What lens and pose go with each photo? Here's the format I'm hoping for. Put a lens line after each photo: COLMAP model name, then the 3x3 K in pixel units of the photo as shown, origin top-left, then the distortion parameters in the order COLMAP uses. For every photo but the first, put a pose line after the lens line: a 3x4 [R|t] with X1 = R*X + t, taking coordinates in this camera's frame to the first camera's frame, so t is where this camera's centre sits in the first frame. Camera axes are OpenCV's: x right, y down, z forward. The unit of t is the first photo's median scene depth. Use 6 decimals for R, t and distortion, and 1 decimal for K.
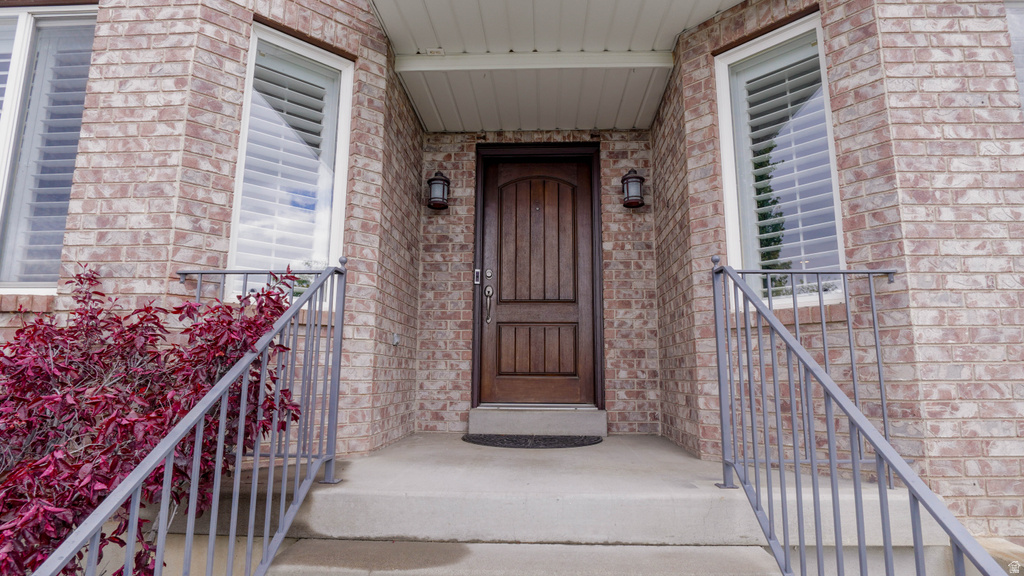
lens RADIAL K [[550.9, 0, 510.4], [0, 550.9, 286.1], [0, 0, 1]] dist [-0.037332, 0.005512]
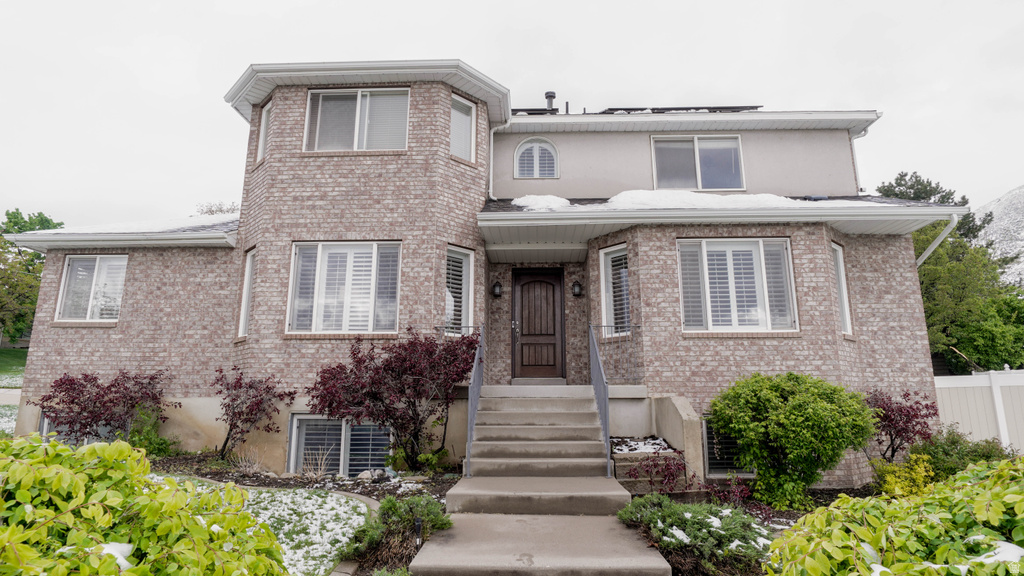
lens RADIAL K [[550.9, 0, 512.9], [0, 550.9, 287.1], [0, 0, 1]] dist [-0.037332, 0.005512]
pose [[0.999898, -0.003975, 0.013736, -0.134183], [0.004764, 0.998312, -0.057878, -0.059090], [-0.013483, 0.057938, 0.998229, -2.012867]]
